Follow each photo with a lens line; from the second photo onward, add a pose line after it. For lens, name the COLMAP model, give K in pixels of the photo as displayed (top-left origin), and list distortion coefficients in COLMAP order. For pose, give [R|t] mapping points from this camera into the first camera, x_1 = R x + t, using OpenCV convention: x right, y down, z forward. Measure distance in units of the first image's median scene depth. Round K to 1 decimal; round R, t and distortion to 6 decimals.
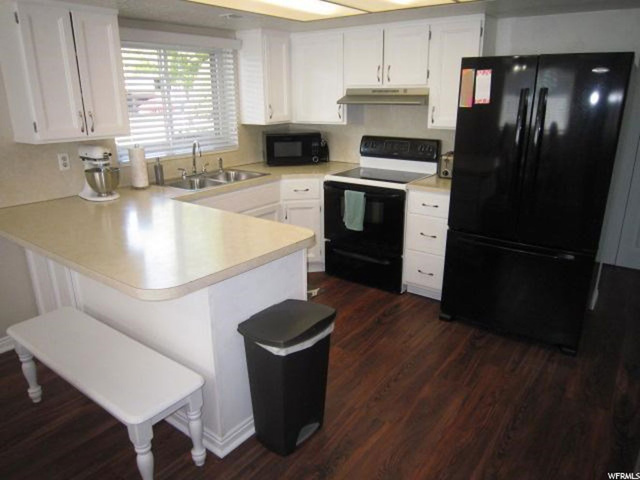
lens RADIAL K [[460.2, 0, 320.0], [0, 460.2, 240.0], [0, 0, 1]] dist [-0.052392, 0.017379]
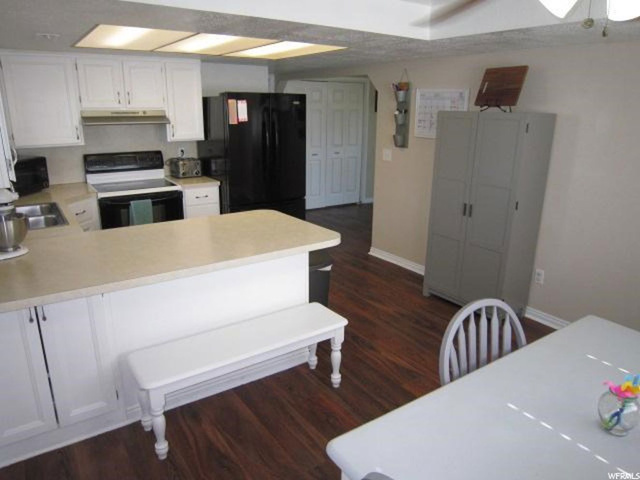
lens RADIAL K [[460.2, 0, 320.0], [0, 460.2, 240.0], [0, 0, 1]] dist [-0.052392, 0.017379]
pose [[0.290295, -0.258140, 0.921462, -0.883612], [0.278373, 0.944065, 0.176774, -0.091981], [-0.915553, 0.205194, 0.345917, 0.227668]]
